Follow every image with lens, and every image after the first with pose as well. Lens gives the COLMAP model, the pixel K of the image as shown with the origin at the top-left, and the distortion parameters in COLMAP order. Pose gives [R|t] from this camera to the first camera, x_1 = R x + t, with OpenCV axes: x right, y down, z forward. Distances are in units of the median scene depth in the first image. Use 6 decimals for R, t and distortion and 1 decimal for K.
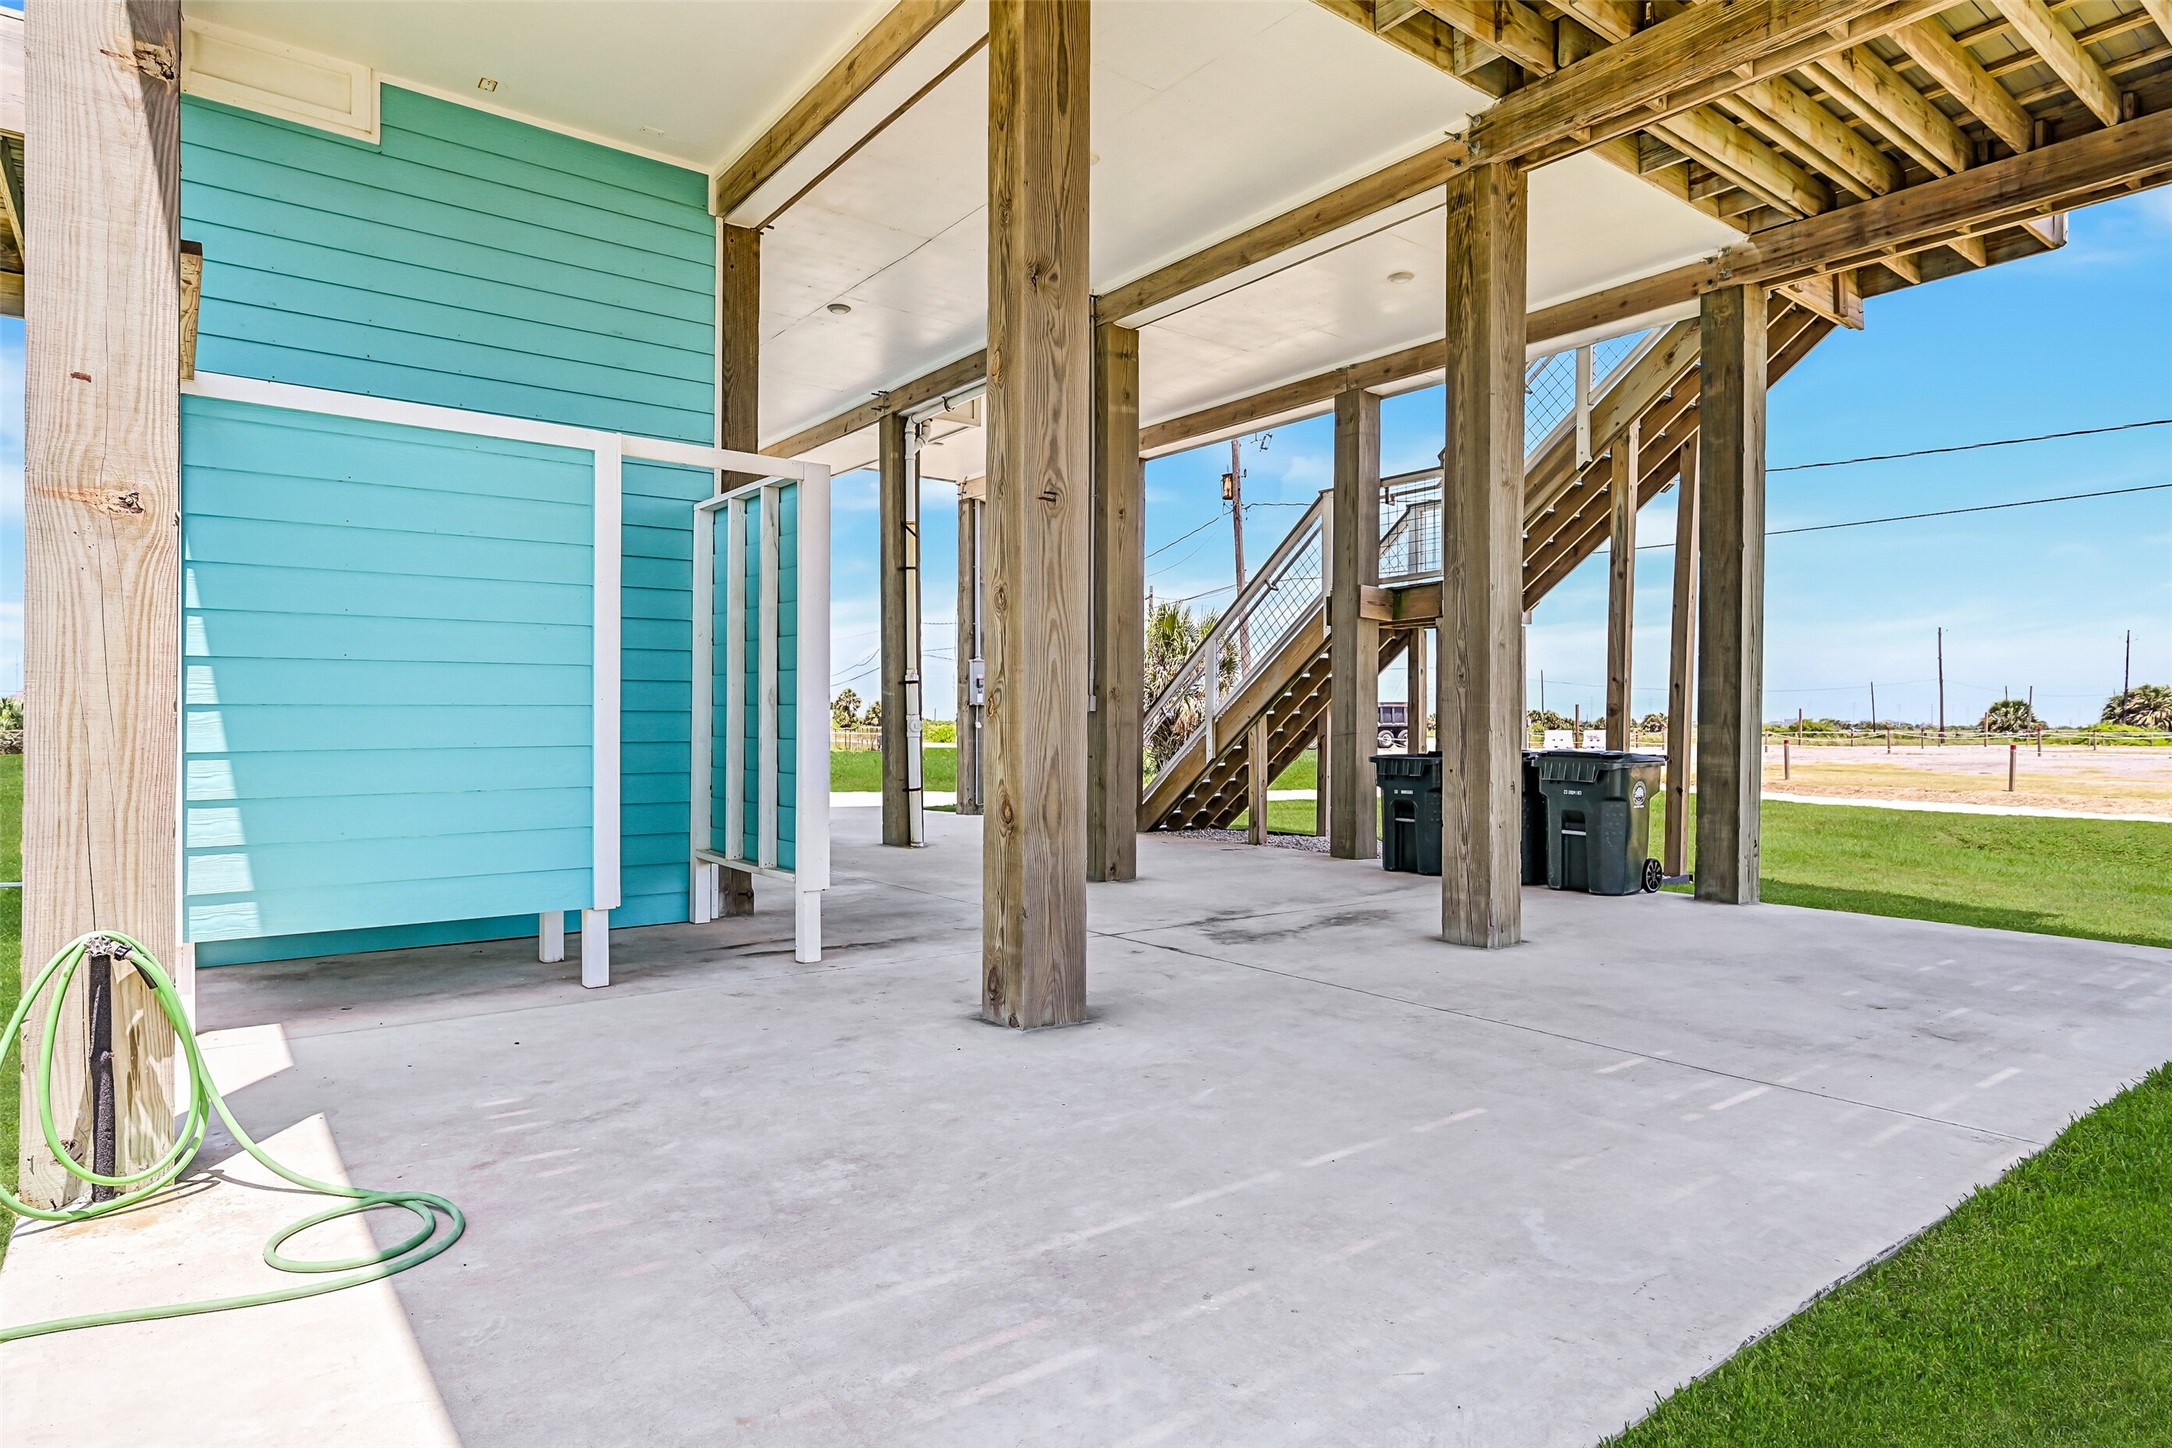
lens RADIAL K [[1199.8, 0, 1085.2], [0, 1199.8, 728.6], [0, 0, 1]] dist [-0.004971, -0.000402]
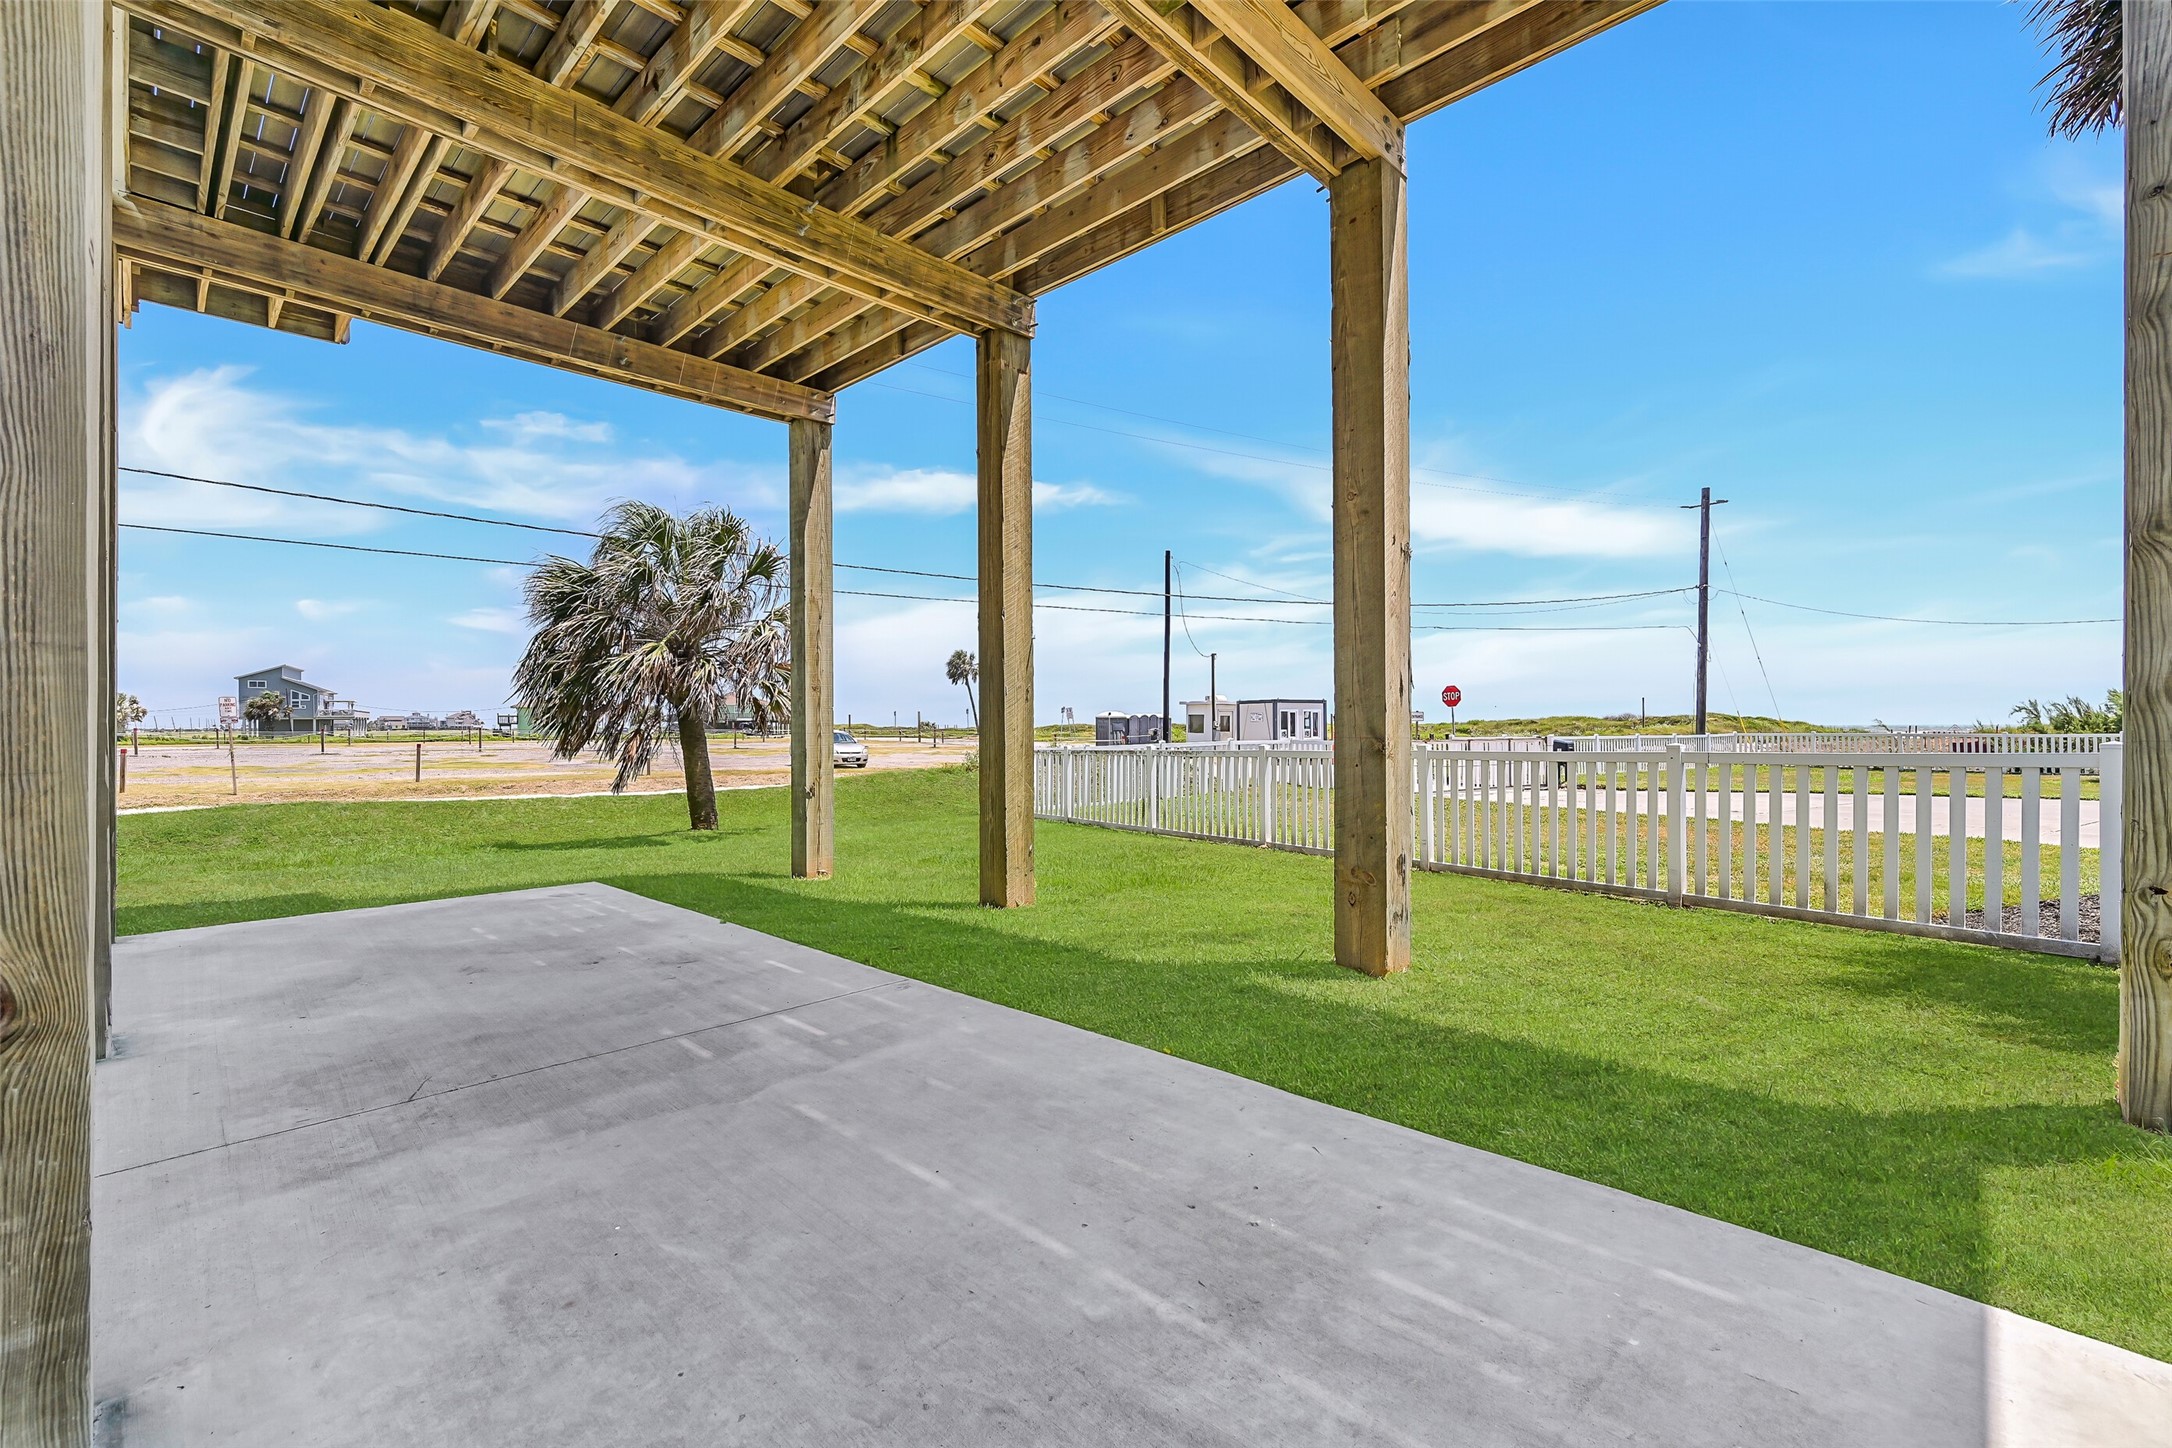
lens RADIAL K [[918.7, 0, 1100.0], [0, 918.7, 727.7], [0, 0, 1]] dist [0.001318, 0.000426]
pose [[-0.159536, -0.005169, 0.987179, -0.537765], [0.005746, 0.999964, 0.006165, -0.026302], [-0.987175, 0.006656, -0.159501, 0.879506]]
